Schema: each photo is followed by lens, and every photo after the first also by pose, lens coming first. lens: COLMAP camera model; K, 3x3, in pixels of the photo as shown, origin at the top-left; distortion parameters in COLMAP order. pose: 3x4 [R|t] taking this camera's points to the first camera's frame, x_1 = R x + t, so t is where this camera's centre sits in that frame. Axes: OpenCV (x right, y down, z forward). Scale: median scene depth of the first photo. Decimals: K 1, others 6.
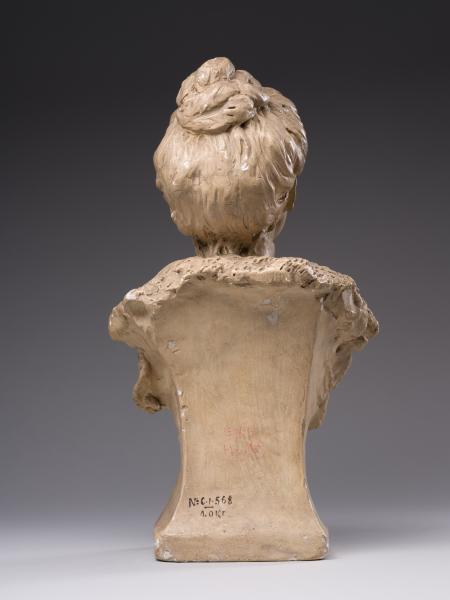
lens RADIAL K [[1661.5, 0, 225.0], [0, 1661.5, 300.0], [0, 0, 1]] dist [-0.040801, -0.282615]
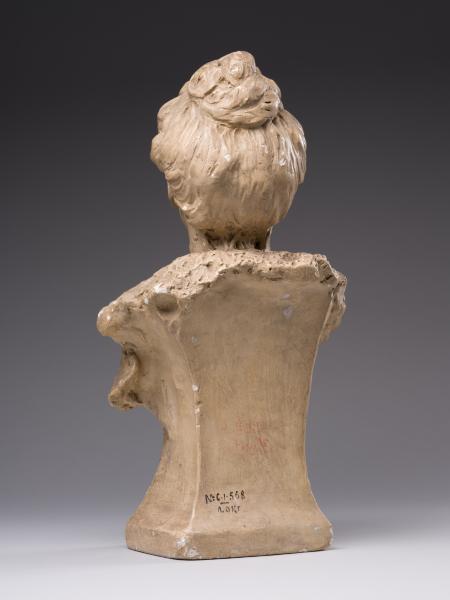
lens RADIAL K [[1661.5, 0, 225.0], [0, 1661.5, 300.0], [0, 0, 1]] dist [-0.040801, -0.282615]
pose [[0.917415, 0.005802, 0.397889, -0.408278], [-0.004432, 0.999981, -0.004362, 0.007764], [-0.397907, 0.002238, 0.917423, 0.088837]]
